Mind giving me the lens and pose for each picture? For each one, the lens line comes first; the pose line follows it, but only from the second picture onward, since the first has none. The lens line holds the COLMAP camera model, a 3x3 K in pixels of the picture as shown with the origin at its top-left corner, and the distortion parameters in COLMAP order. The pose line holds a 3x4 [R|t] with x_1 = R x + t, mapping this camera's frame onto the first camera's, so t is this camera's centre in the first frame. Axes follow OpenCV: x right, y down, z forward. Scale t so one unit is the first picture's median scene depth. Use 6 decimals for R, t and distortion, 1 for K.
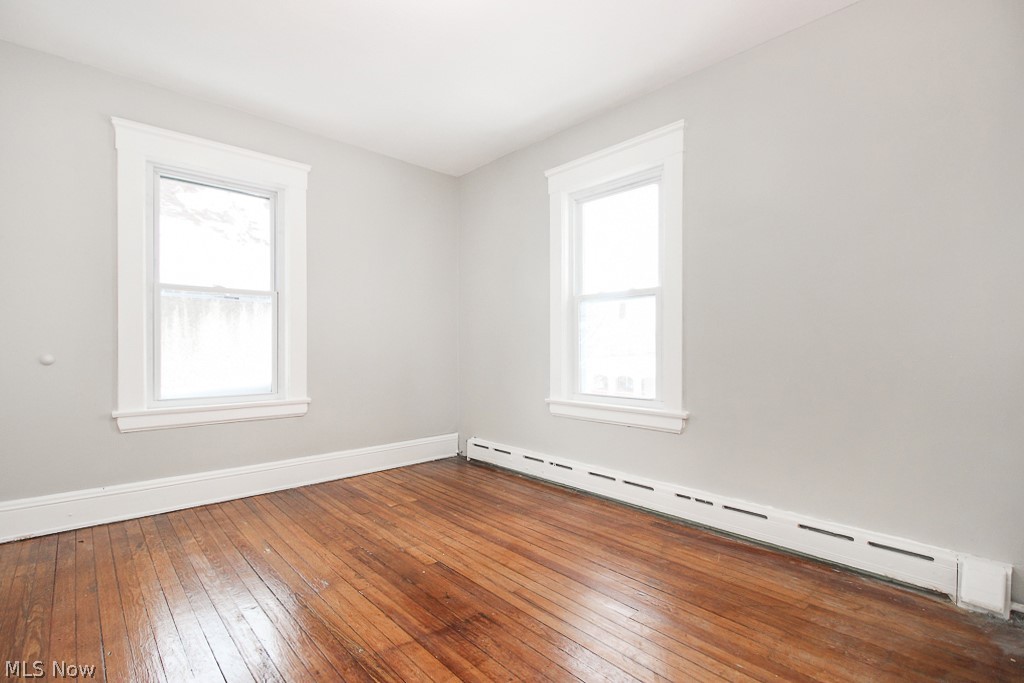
lens RADIAL K [[477.9, 0, 512.0], [0, 477.9, 341.5], [0, 0, 1]] dist [0.003693, -0.000054]
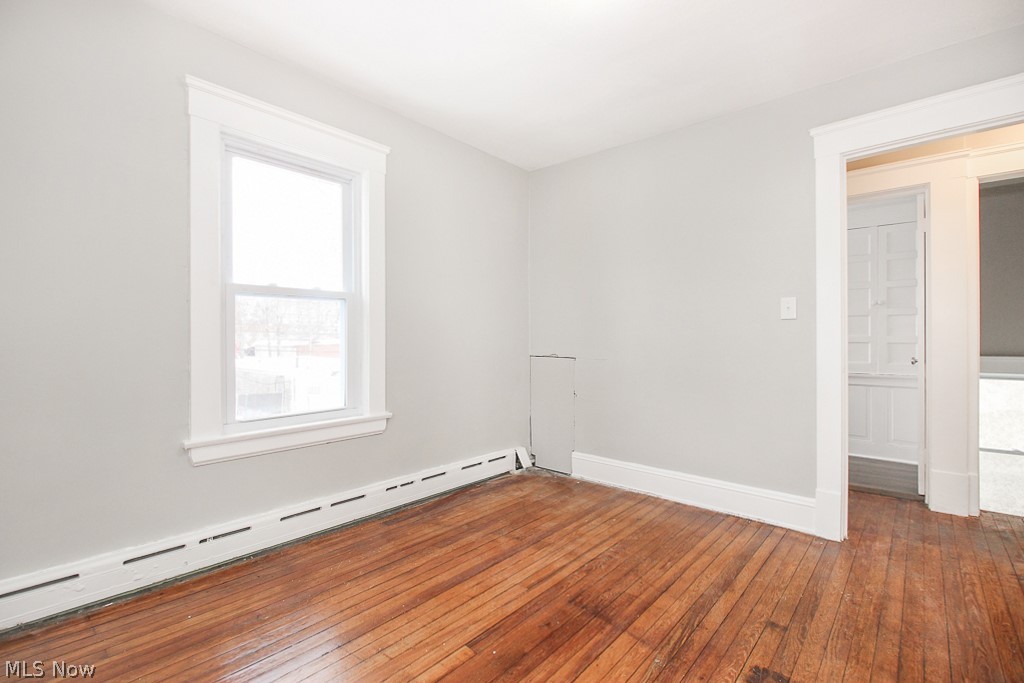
lens RADIAL K [[473.0, 0, 516.5], [0, 473.0, 335.2], [0, 0, 1]] dist [0.005476, -0.005891]
pose [[-0.118981, 0.004775, 0.992885, -0.755268], [-0.009562, 0.999937, -0.005954, -0.026961], [-0.992851, -0.010203, -0.118928, 0.833112]]
